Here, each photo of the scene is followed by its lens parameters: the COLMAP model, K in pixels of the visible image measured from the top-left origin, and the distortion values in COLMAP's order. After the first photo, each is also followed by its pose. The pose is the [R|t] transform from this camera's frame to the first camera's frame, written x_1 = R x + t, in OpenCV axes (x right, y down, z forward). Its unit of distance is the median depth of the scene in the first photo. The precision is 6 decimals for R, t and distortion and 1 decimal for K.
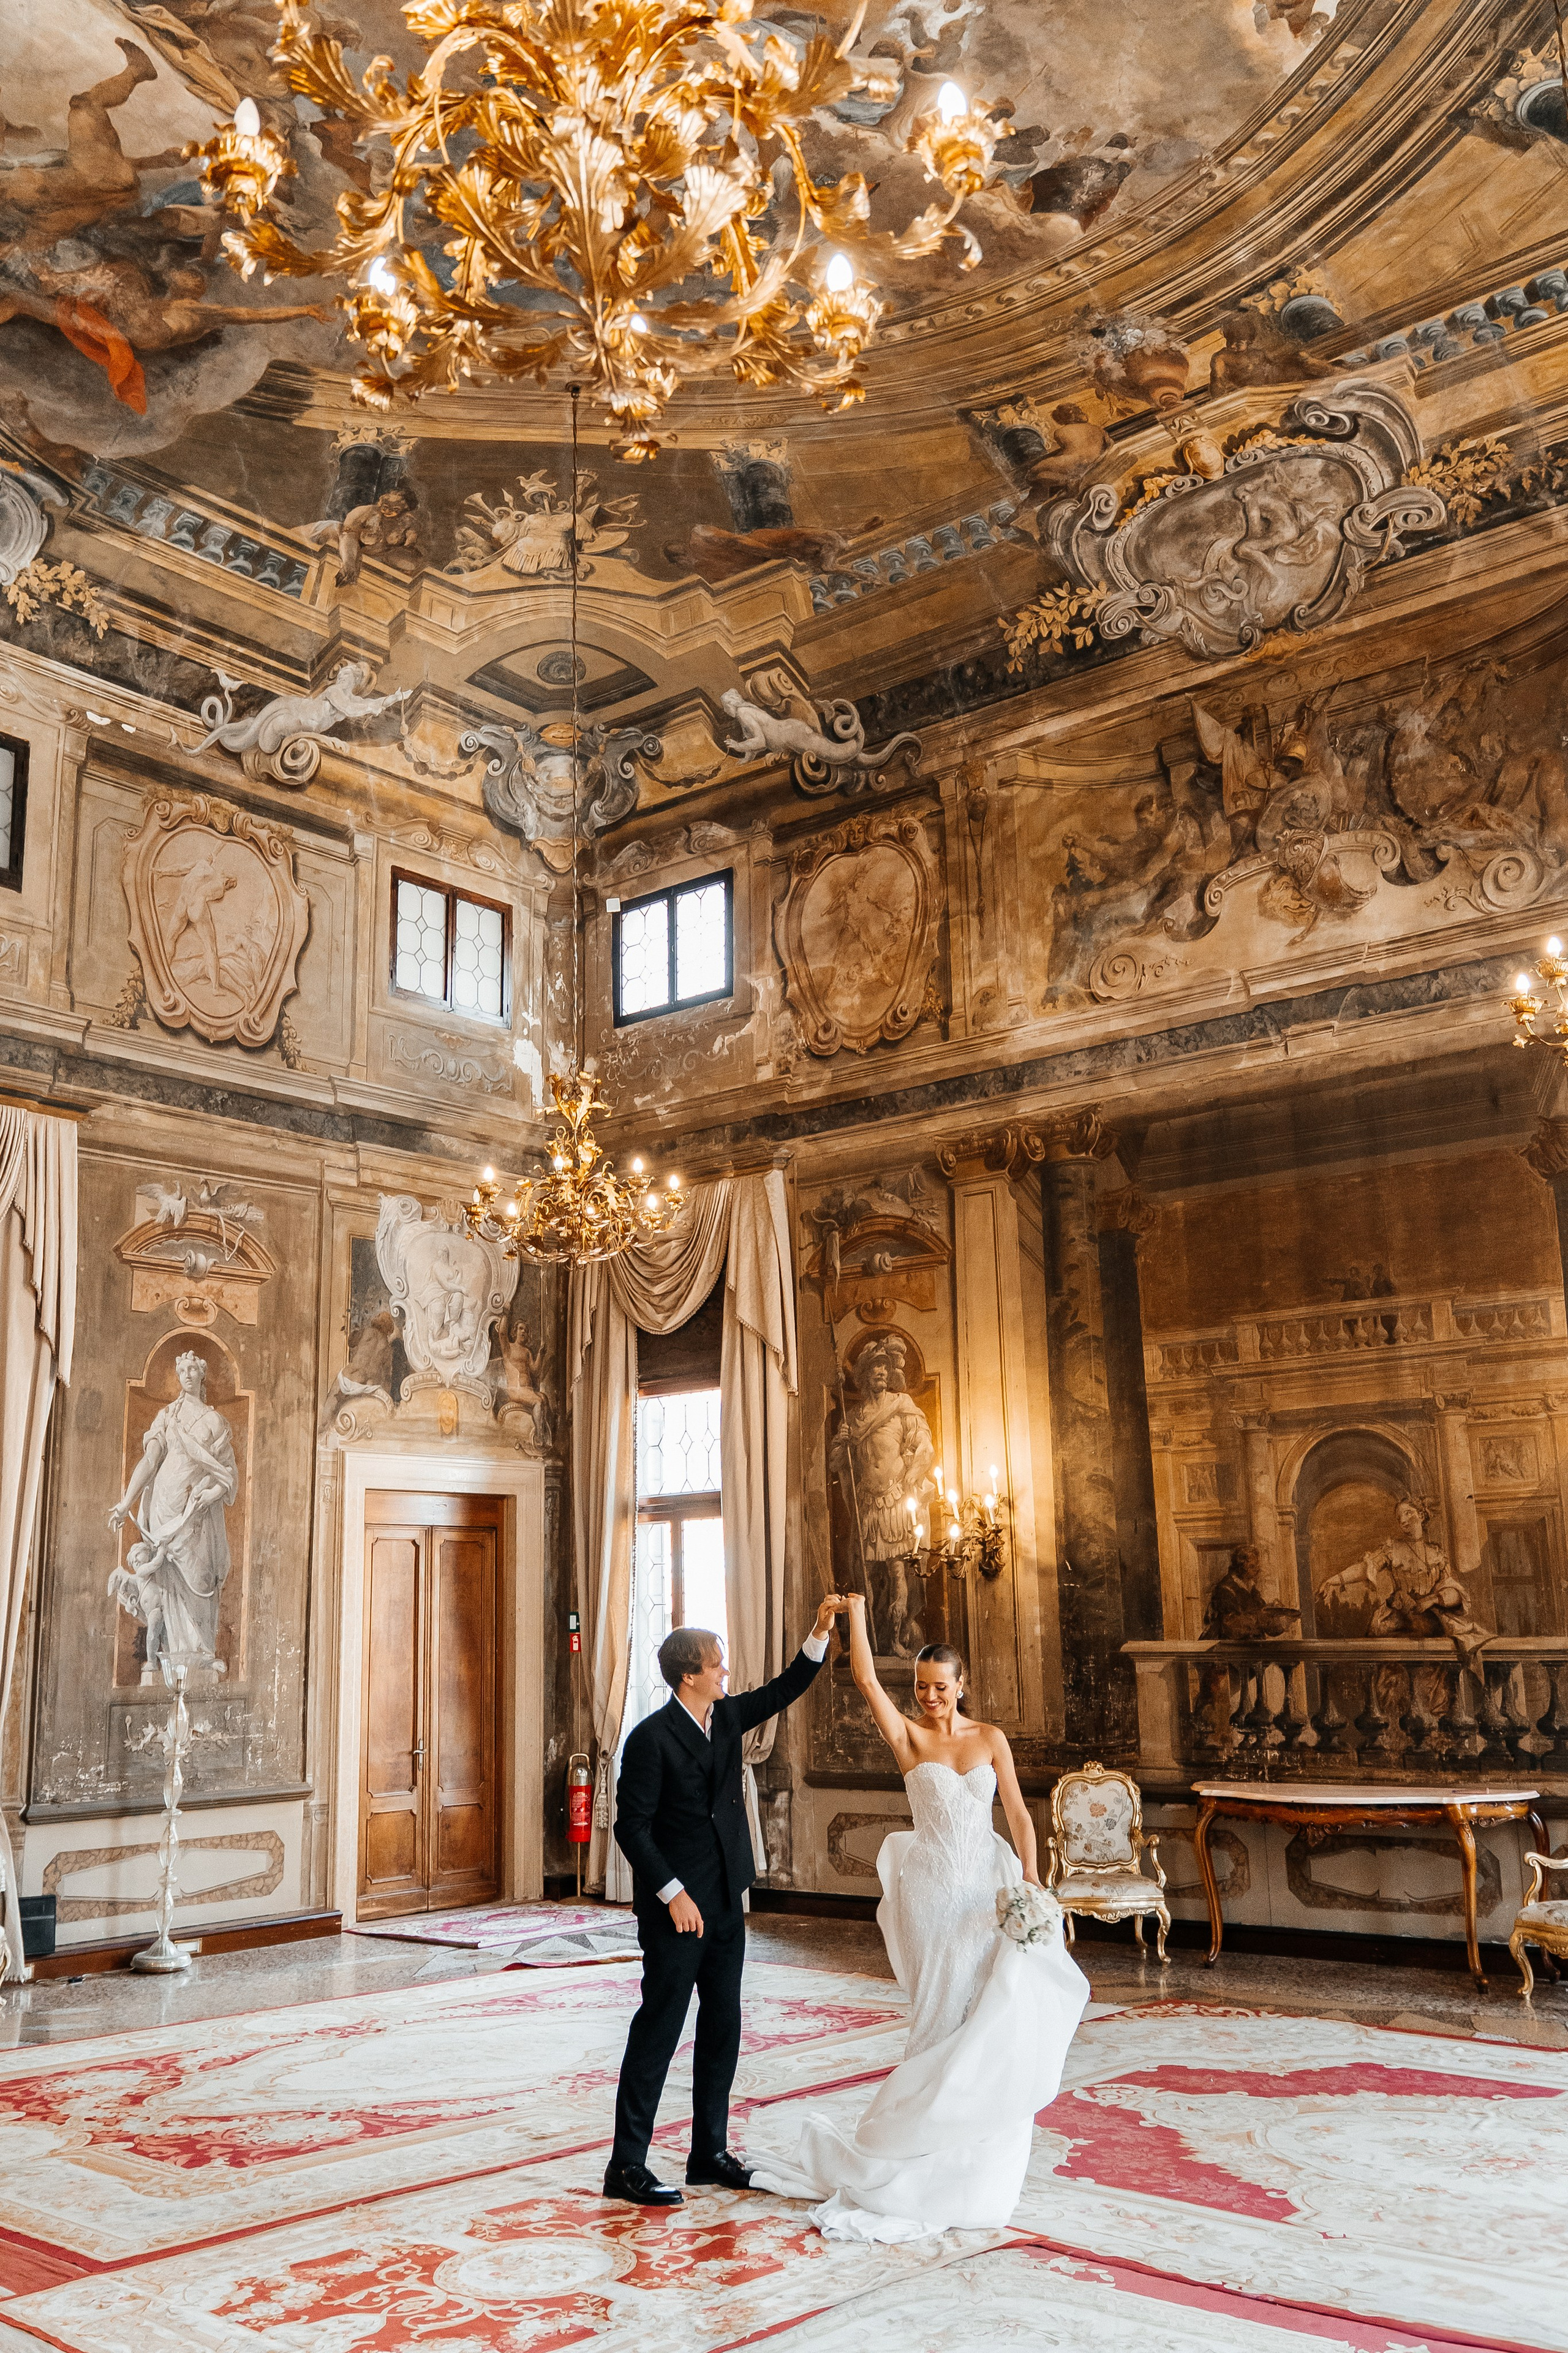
lens RADIAL K [[2045.5, 0, 770.7], [0, 2045.5, 1184.0], [0, 0, 1]] dist [-0.026480, 0.030837]
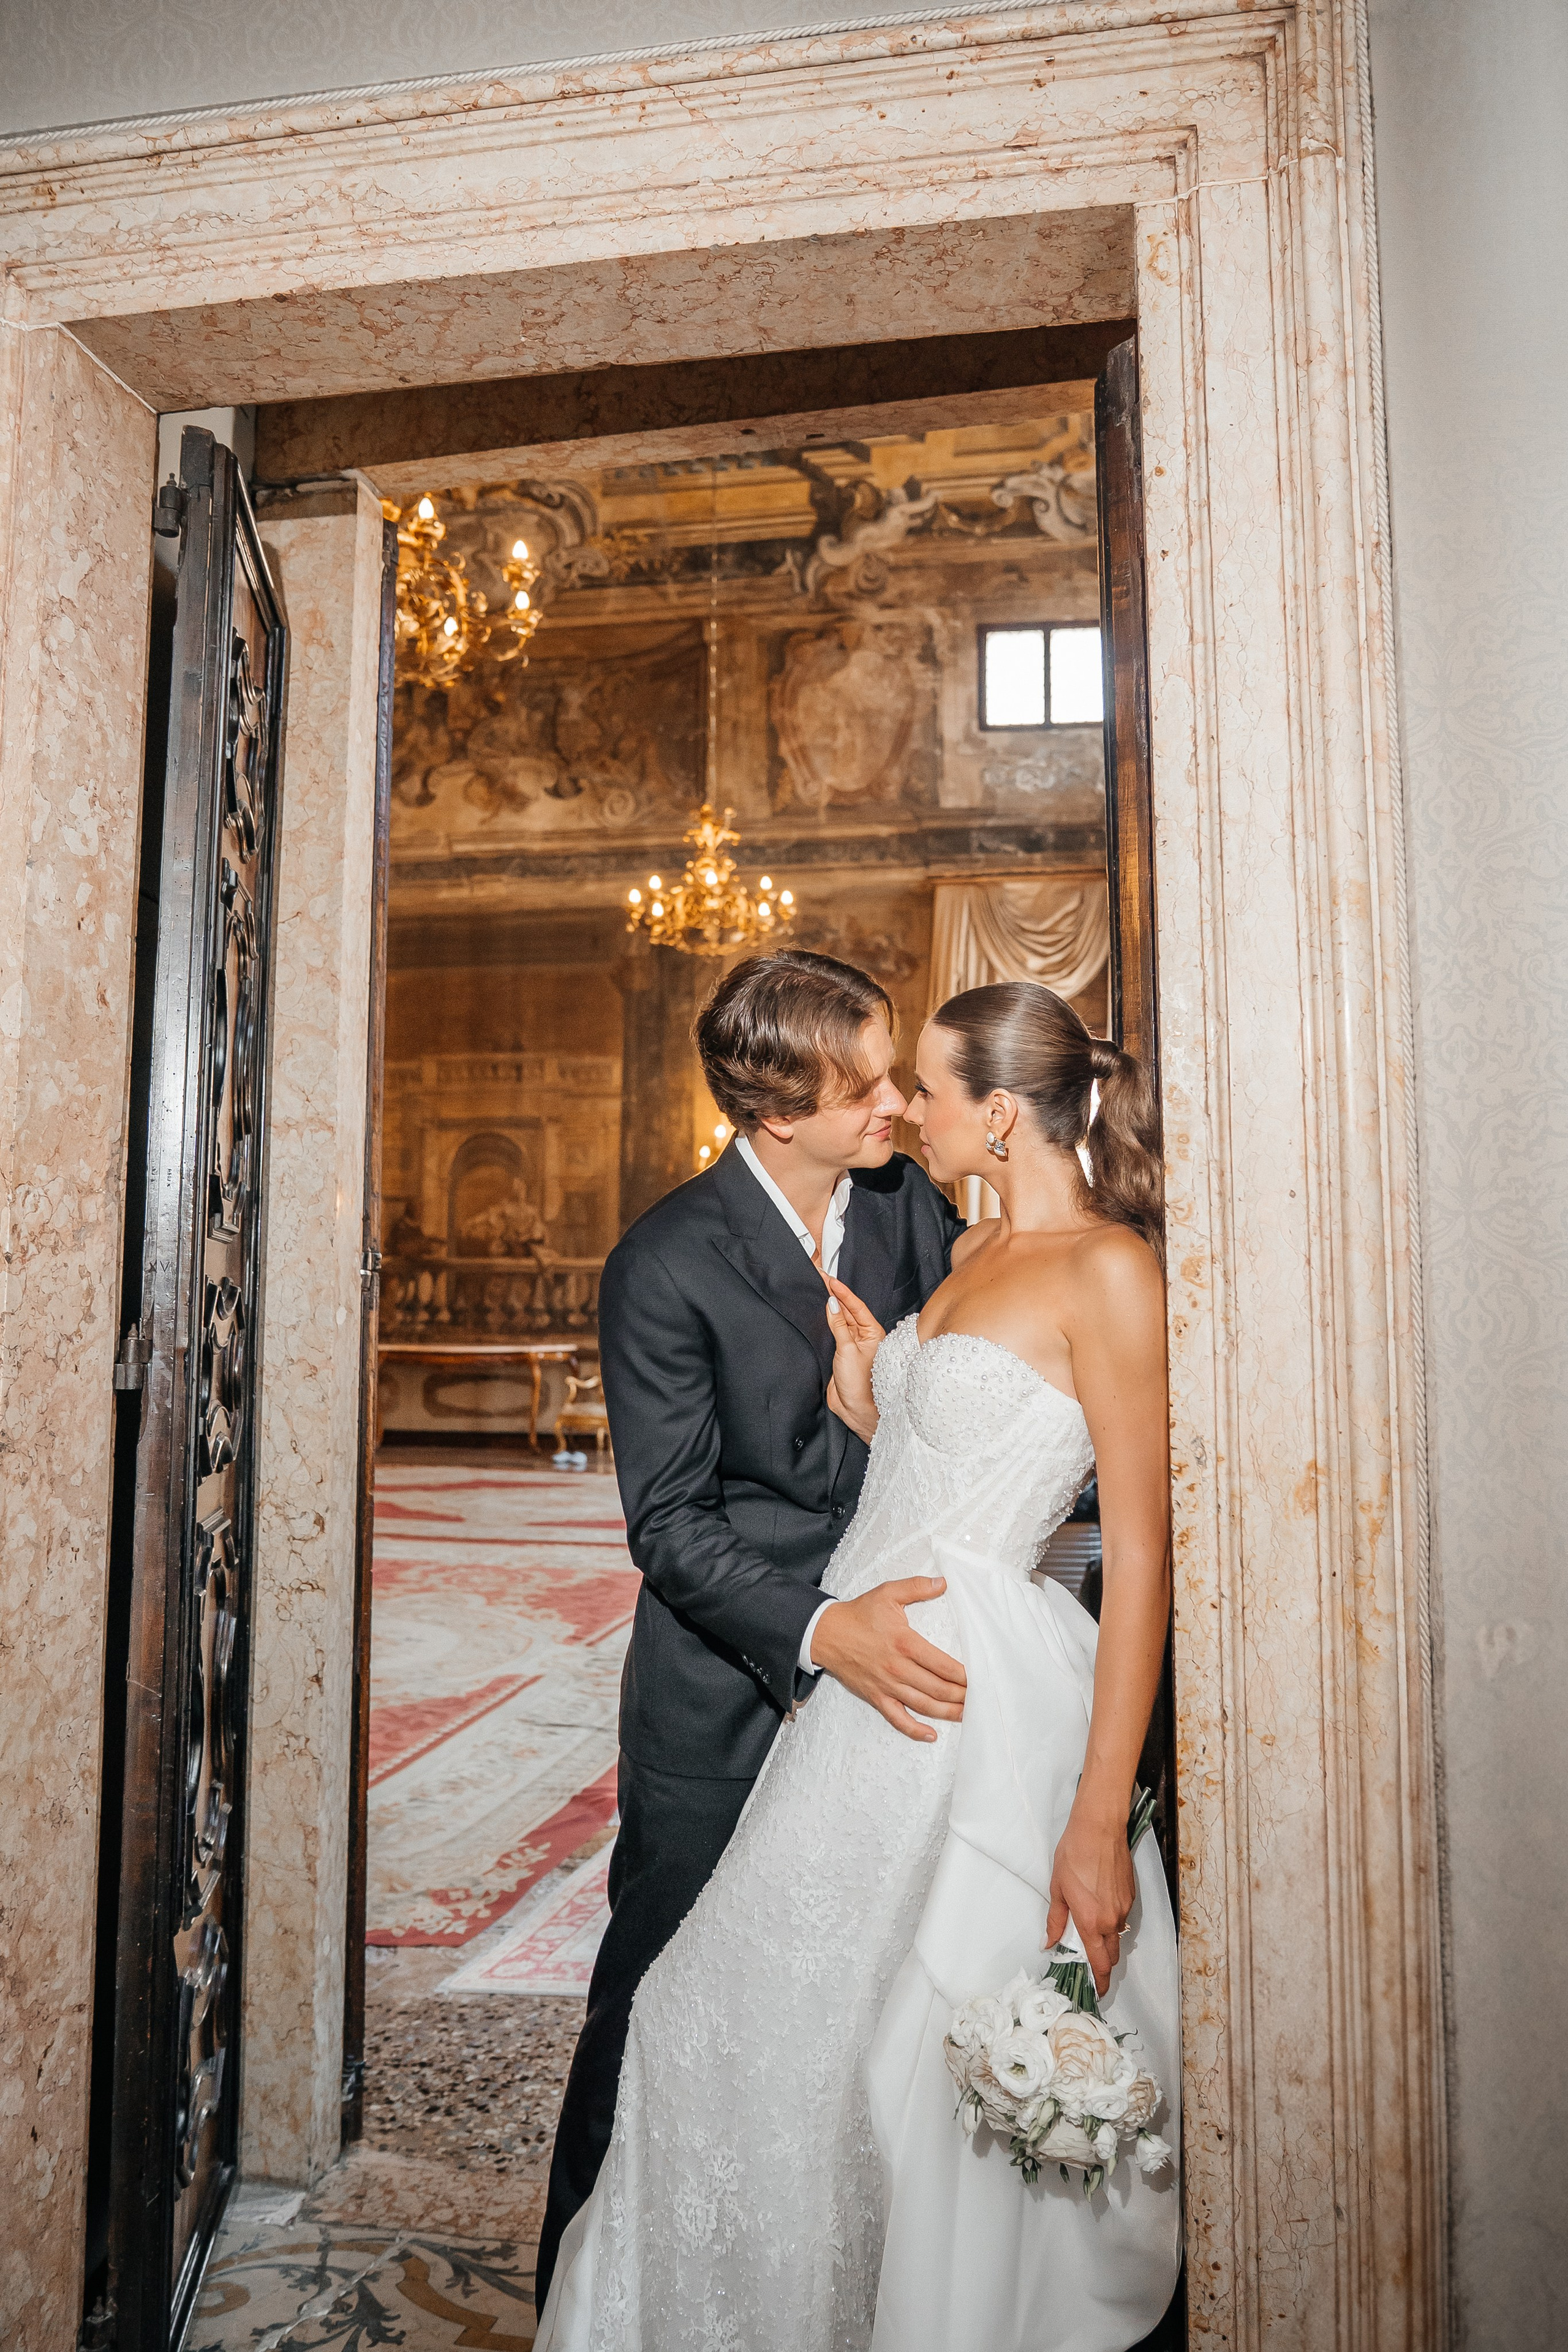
lens RADIAL K [[1738.8, 0, 762.6], [0, 1738.8, 1111.6], [0, 0, 1]] dist [-0.029448, 0.018331]
pose [[0.880562, 0.073383, 0.468215, -0.157038], [-0.123021, 0.989468, 0.076285, -0.025419], [-0.457686, -0.124774, 0.880315, -0.287254]]
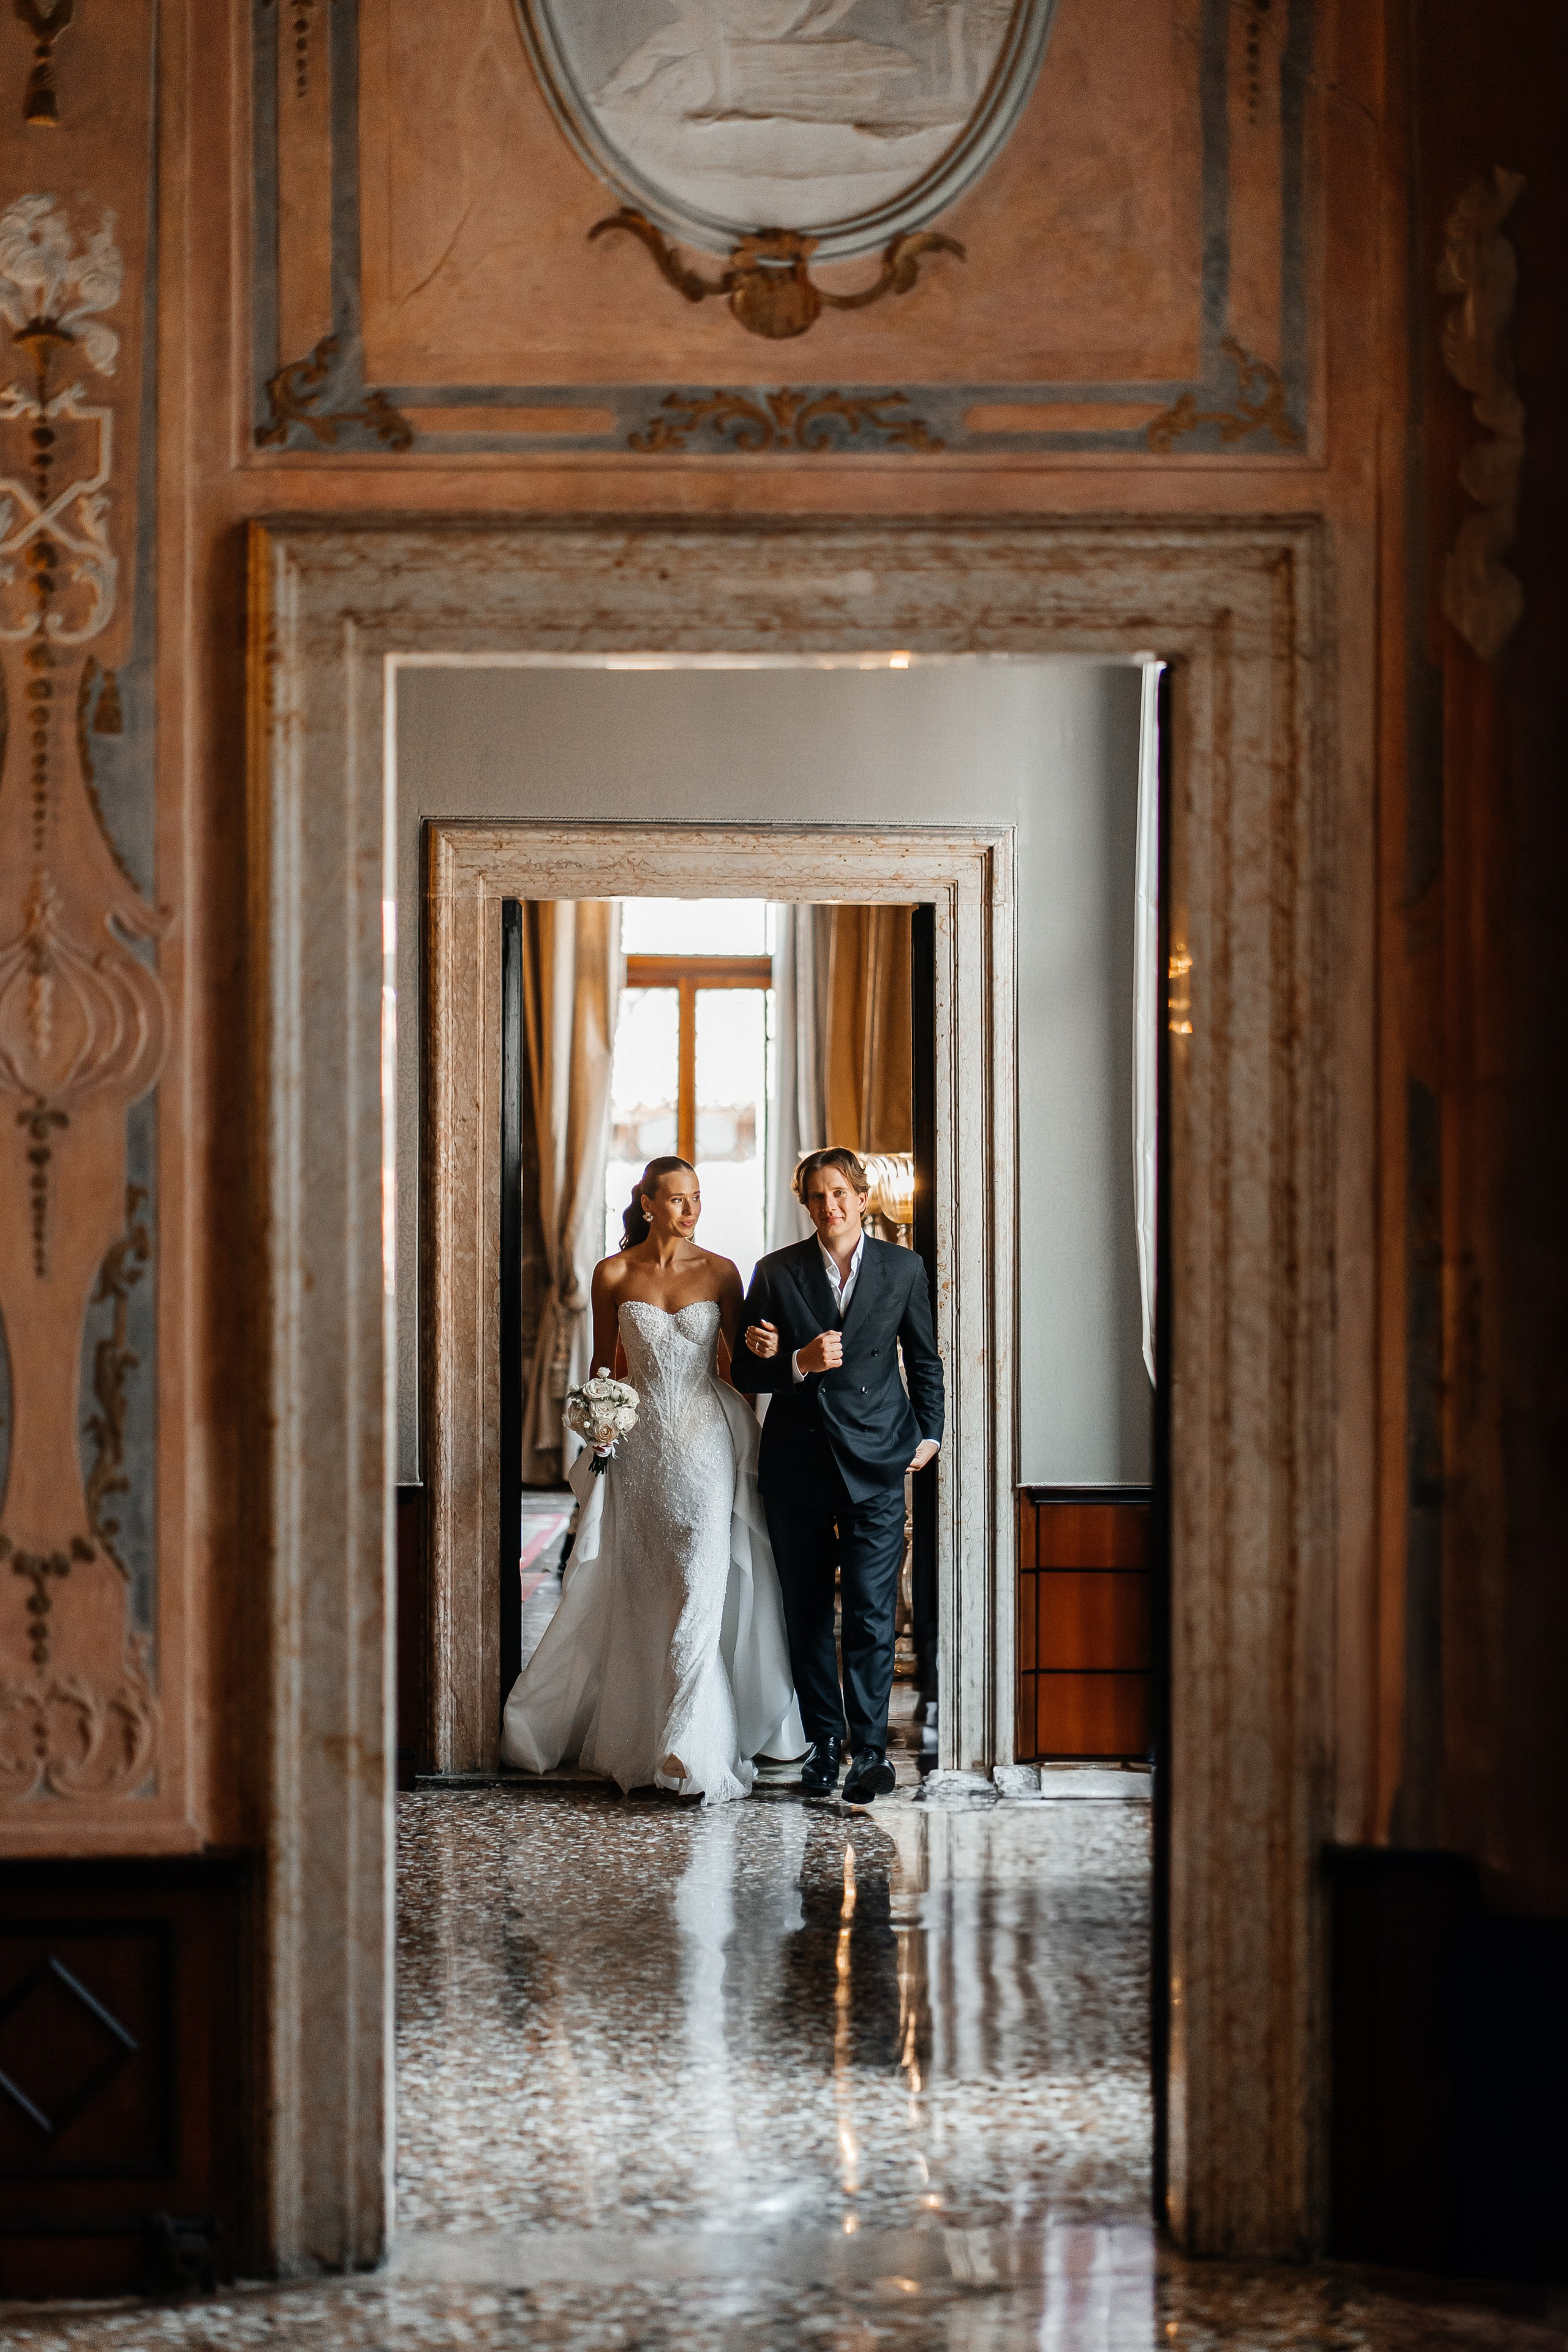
lens RADIAL K [[5691.2, 0, 784.3], [0, 5691.2, 1173.3], [0, 0, 1]] dist [0.084665, 0.000000]
pose [[0.750892, 0.020310, 0.660113, -1.212821], [-0.159248, 0.975602, 0.151131, -0.288413], [-0.640938, -0.218605, 0.735806, -1.386387]]
